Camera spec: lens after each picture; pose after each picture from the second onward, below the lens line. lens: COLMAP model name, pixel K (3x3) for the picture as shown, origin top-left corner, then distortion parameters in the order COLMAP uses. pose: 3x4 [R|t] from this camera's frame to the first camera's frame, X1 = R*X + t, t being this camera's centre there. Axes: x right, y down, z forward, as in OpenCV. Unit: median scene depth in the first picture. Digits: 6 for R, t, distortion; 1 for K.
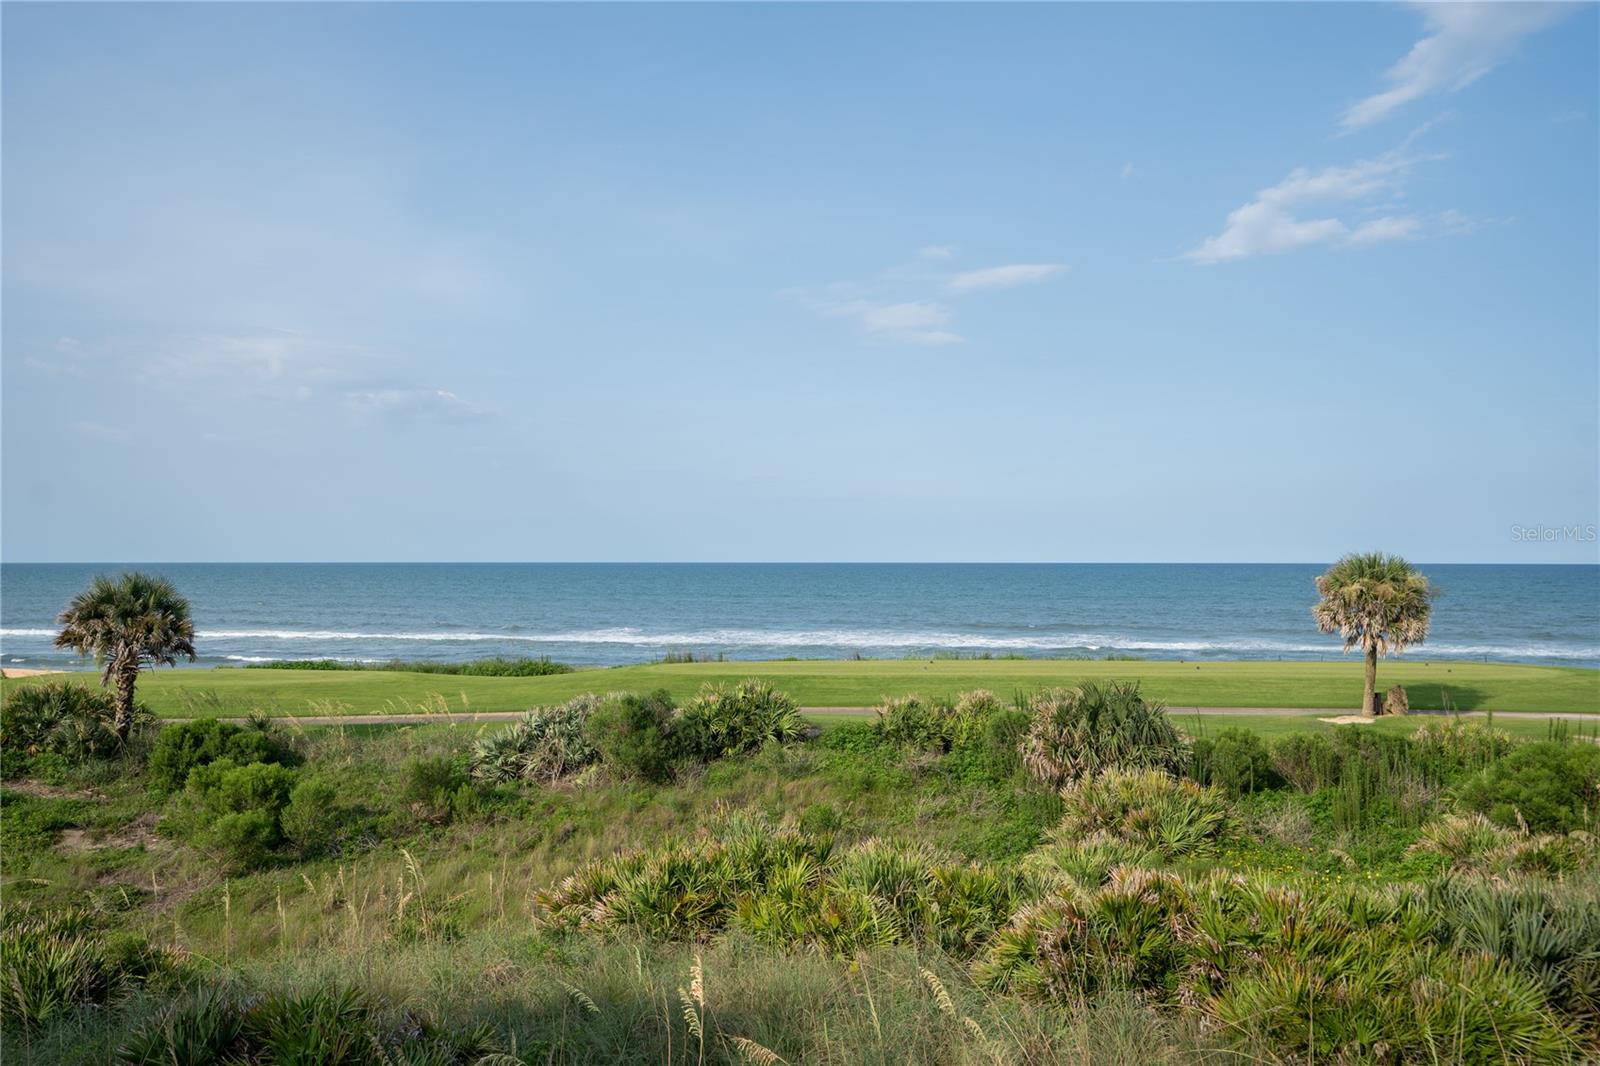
lens RADIAL K [[1407.1, 0, 800.0], [0, 1407.1, 533.0], [0, 0, 1]] dist [0.069132, 0.008445]
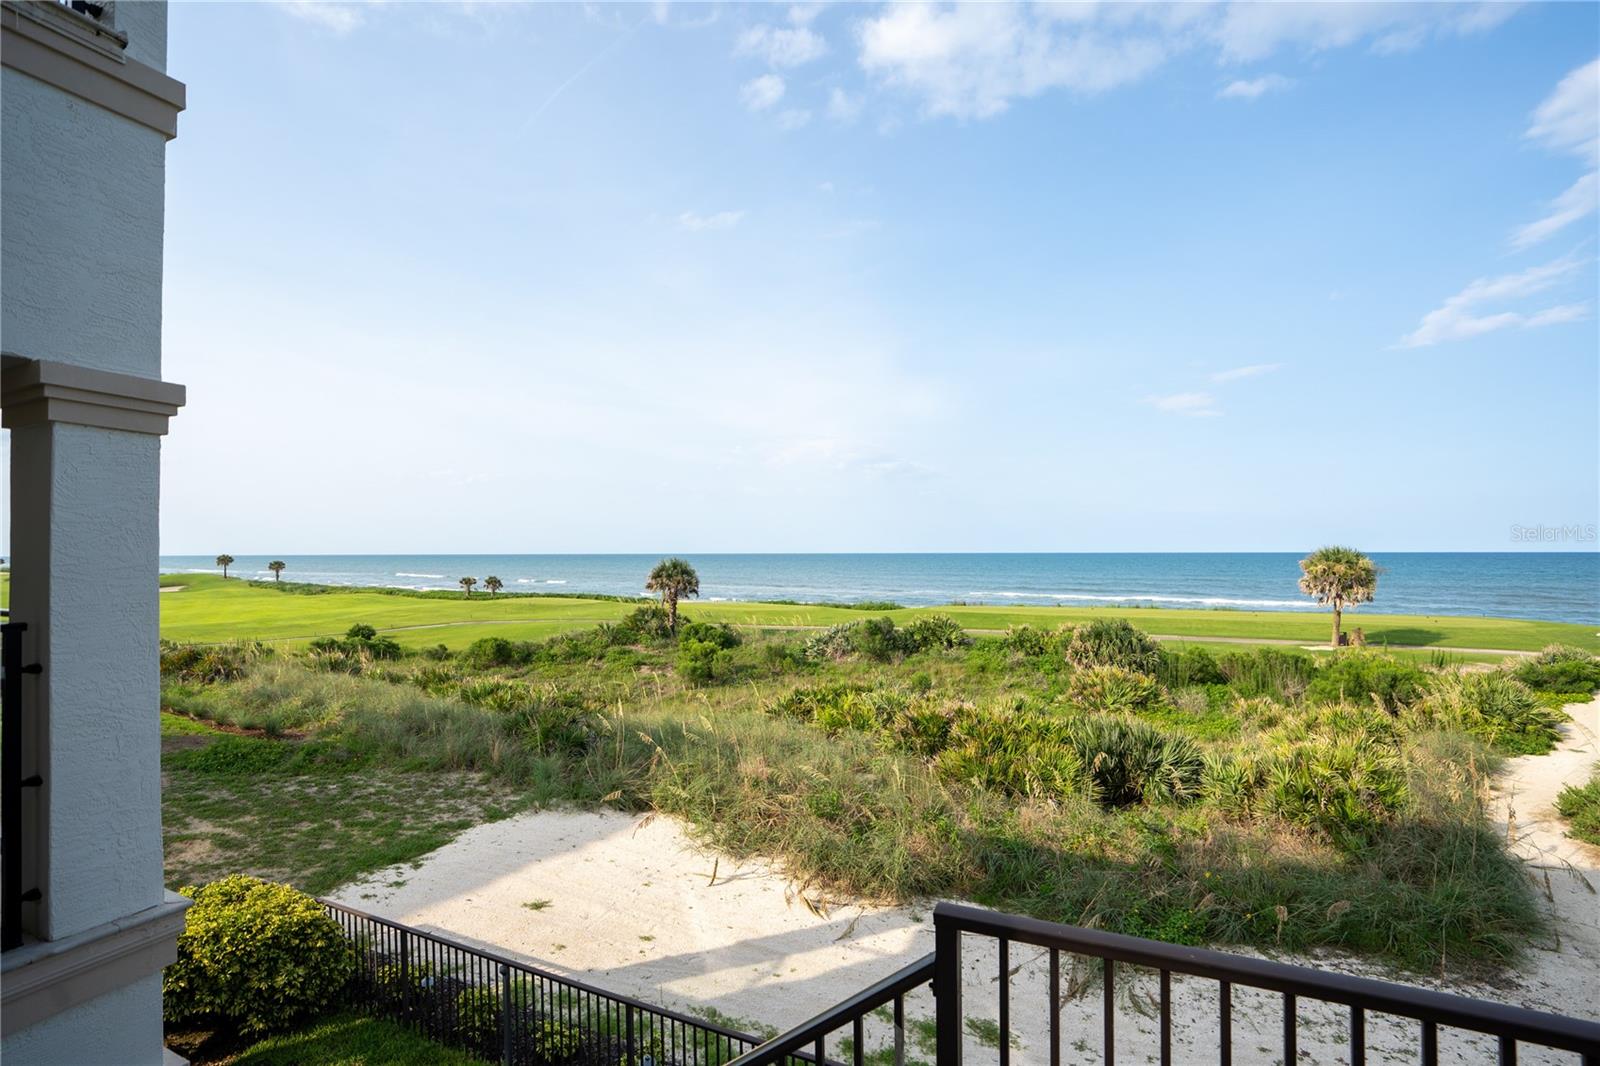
lens RADIAL K [[788.9, 0, 796.2], [0, 788.9, 576.3], [0, 0, 1]] dist [-0.063909, 0.035096]
pose [[0.905641, 0.009644, -0.423936, 0.245115], [0.011714, 0.998791, 0.047746, -0.000553], [0.423884, -0.048207, 0.904433, -0.059632]]
